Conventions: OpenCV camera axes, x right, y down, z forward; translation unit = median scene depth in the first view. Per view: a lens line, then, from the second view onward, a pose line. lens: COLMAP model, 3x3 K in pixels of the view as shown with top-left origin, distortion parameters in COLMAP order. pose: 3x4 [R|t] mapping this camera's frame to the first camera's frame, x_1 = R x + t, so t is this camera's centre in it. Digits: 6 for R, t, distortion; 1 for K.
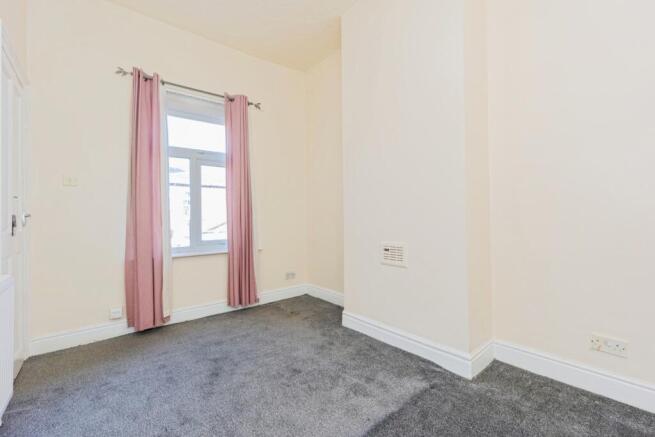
lens RADIAL K [[278.9, 0, 327.5], [0, 278.9, 218.5], [0, 0, 1]] dist [-0.000027, -0.000005]
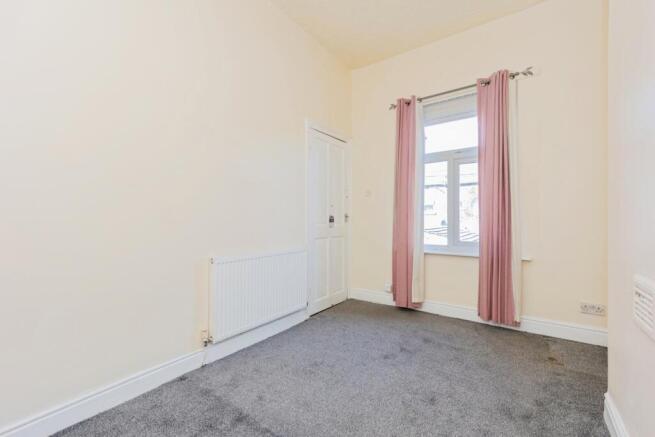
lens RADIAL K [[278.9, 0, 327.5], [0, 278.9, 218.5], [0, 0, 1]] dist [-0.000027, -0.000005]
pose [[0.260291, 0.012174, -0.965453, 0.405037], [-0.008320, 0.999912, 0.010366, -0.005975], [0.965494, 0.005335, 0.260370, 0.314565]]
